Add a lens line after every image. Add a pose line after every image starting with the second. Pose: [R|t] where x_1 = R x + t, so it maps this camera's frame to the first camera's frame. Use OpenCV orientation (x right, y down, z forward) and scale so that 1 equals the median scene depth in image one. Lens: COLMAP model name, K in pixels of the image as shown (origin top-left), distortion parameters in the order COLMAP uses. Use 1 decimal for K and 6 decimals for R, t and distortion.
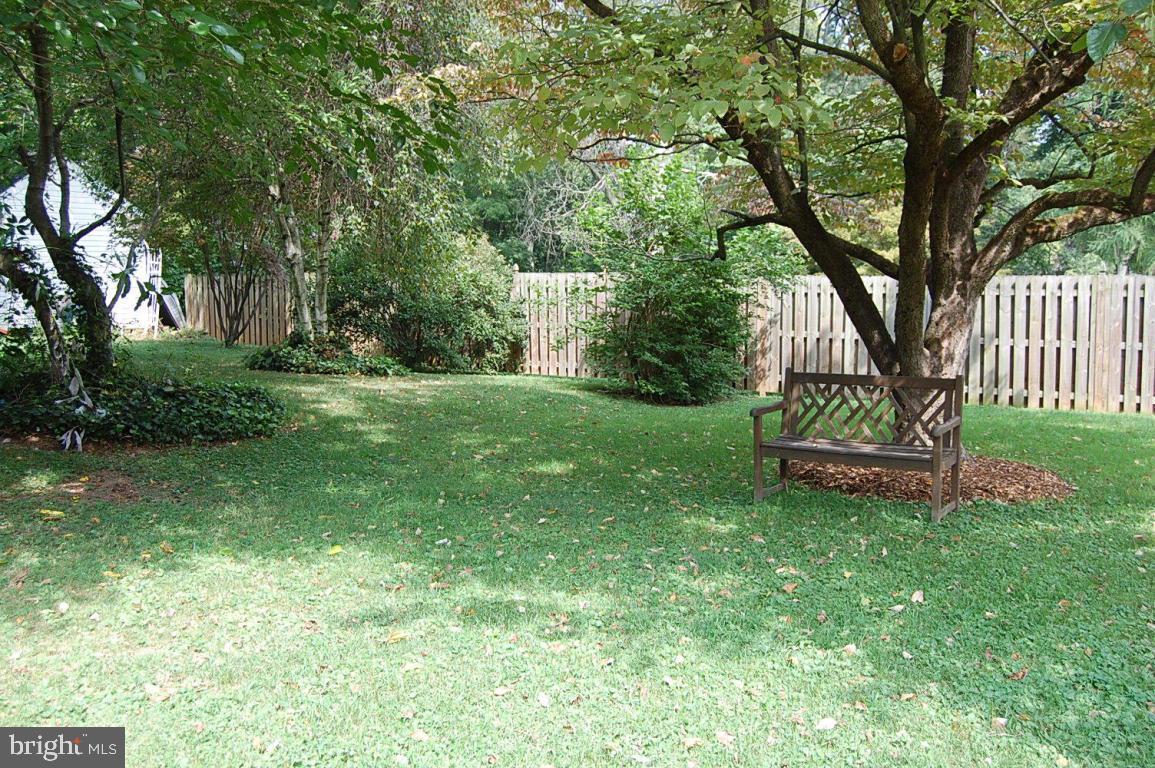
lens RADIAL K [[1083.1, 0, 577.5], [0, 1083.1, 384.0], [0, 0, 1]] dist [0.005537, 0.002727]
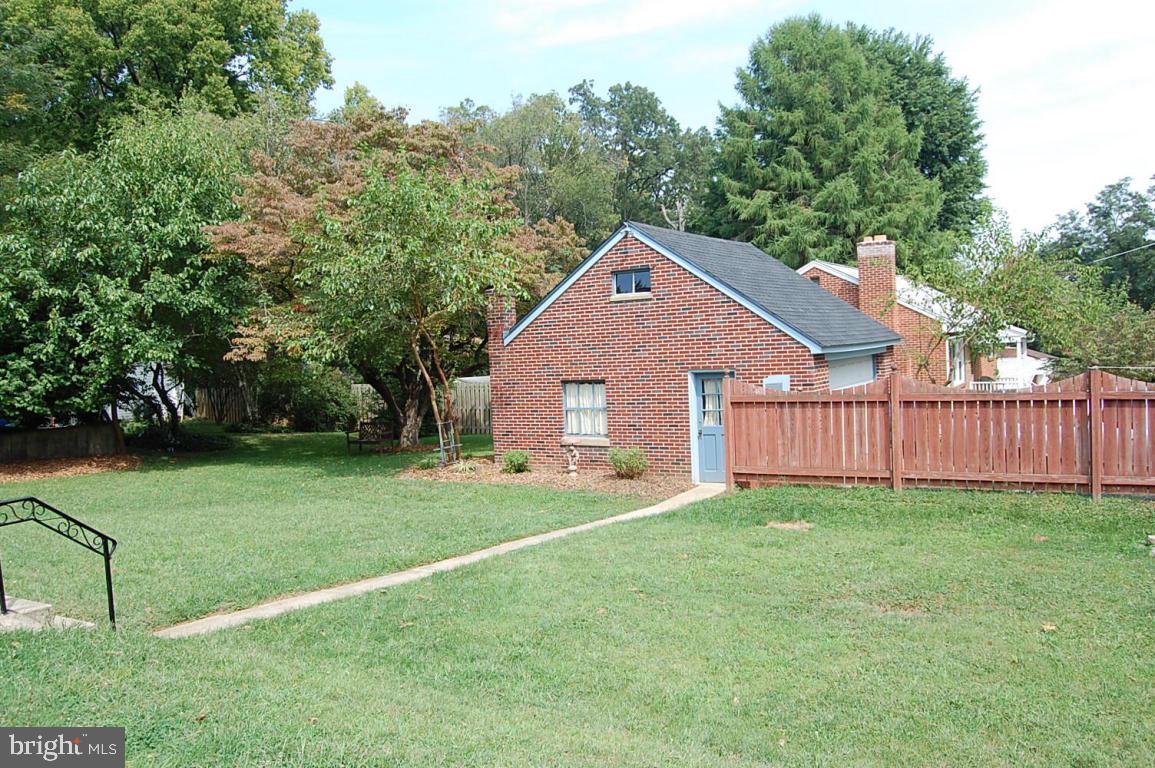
lens RADIAL K [[982.7, 0, 577.5], [0, 982.7, 384.0], [0, 0, 1]] dist [0.002211, 0.002521]
pose [[0.998637, -0.039686, 0.033908, 0.427891], [0.041858, 0.996946, -0.065932, 0.057908], [-0.031188, 0.067261, 0.997248, -1.267906]]
